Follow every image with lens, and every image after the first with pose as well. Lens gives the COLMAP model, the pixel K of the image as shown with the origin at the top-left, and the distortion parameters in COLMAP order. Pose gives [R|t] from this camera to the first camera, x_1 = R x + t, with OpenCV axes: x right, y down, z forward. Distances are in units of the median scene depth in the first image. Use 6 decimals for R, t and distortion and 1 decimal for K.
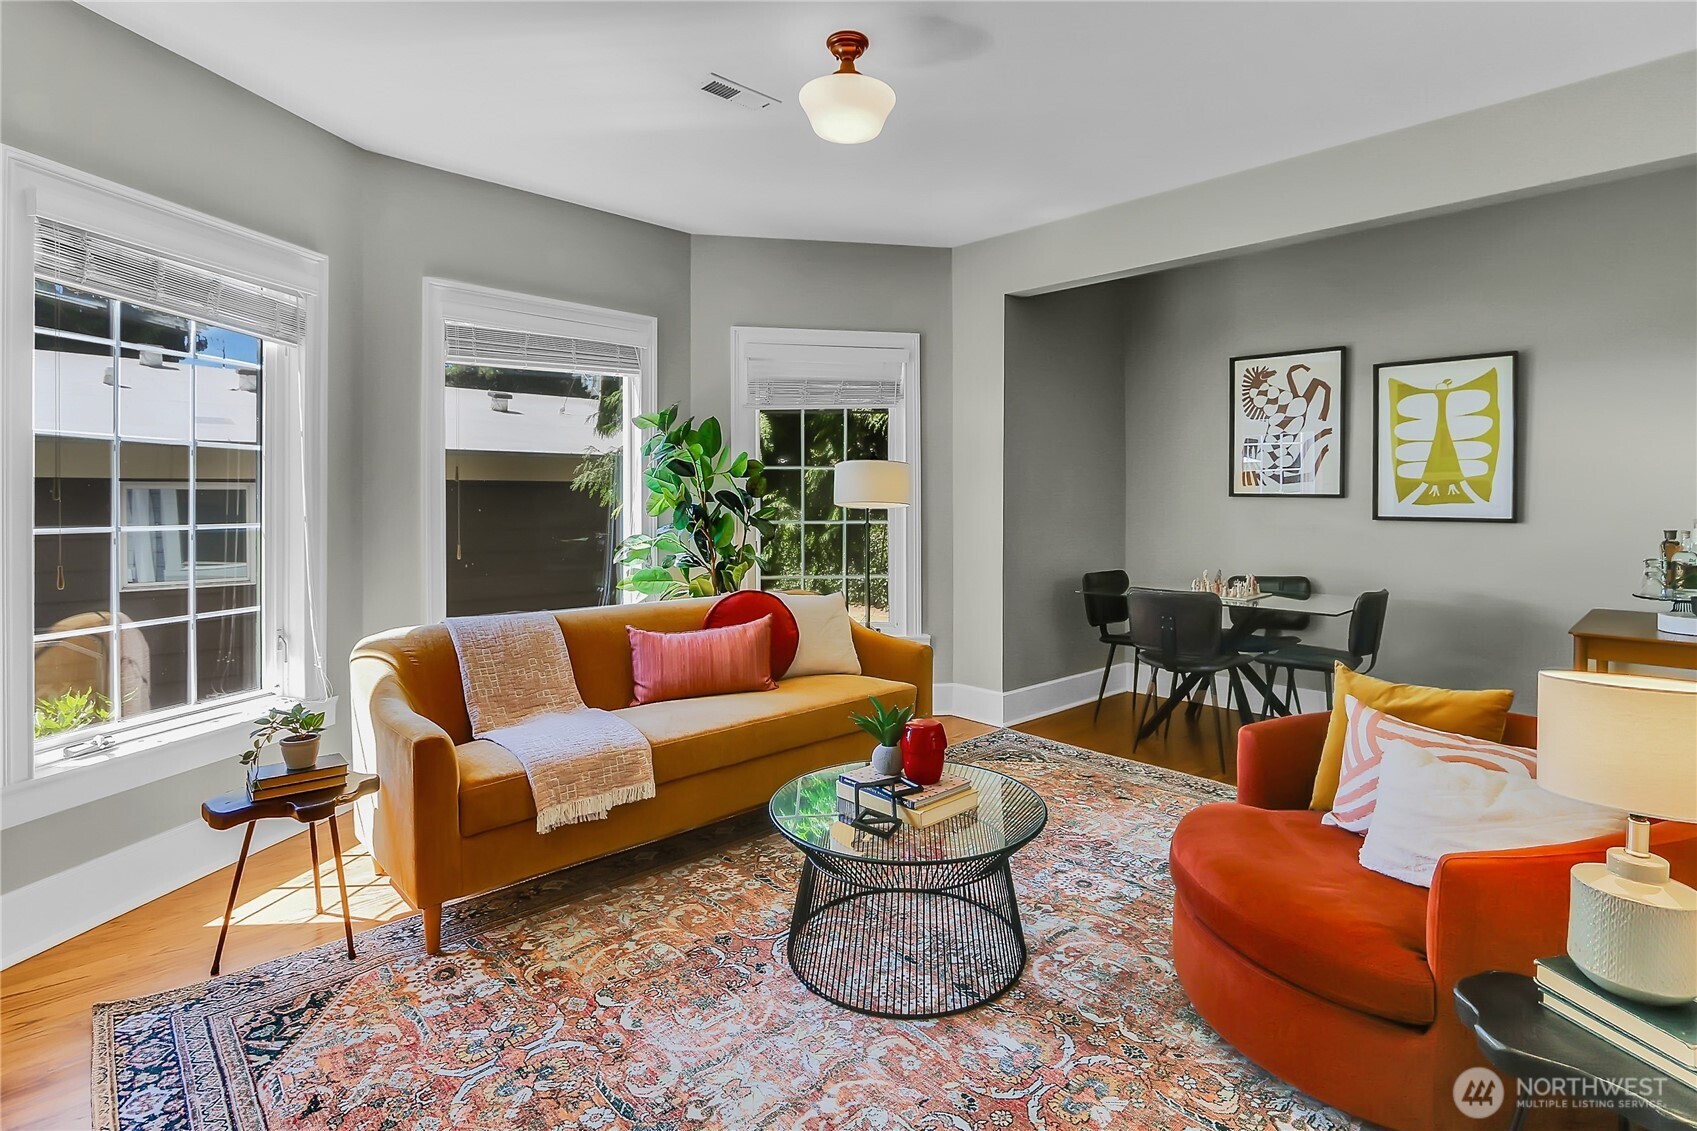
lens RADIAL K [[852.5, 0, 851.7], [0, 852.5, 499.8], [0, 0, 1]] dist [0.000624, 0.000080]
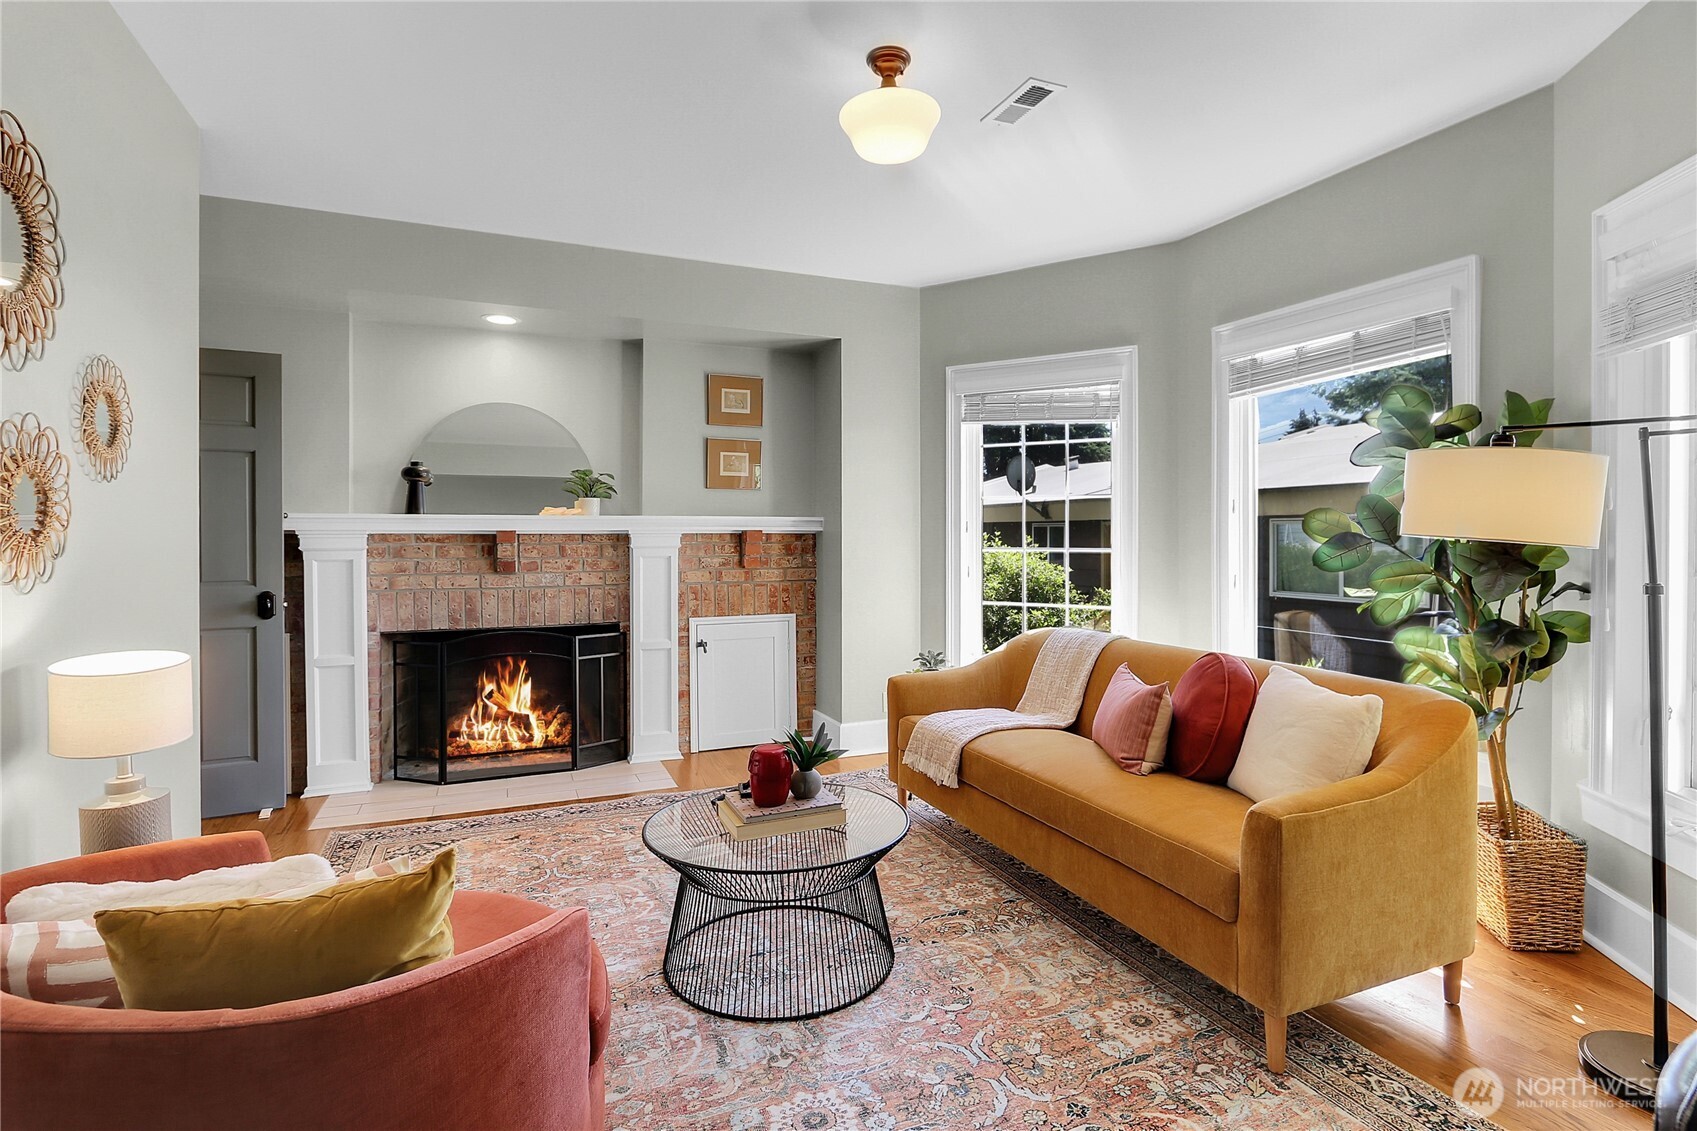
lens RADIAL K [[804.6, 0, 849.9], [0, 804.6, 548.2], [0, 0, 1]] dist [-0.000133, 0.000015]
pose [[-0.343781, 0.008300, -0.939013, 0.864266], [0.002037, 0.999965, 0.008093, 0.016461], [0.939048, 0.000869, -0.343786, 1.286958]]
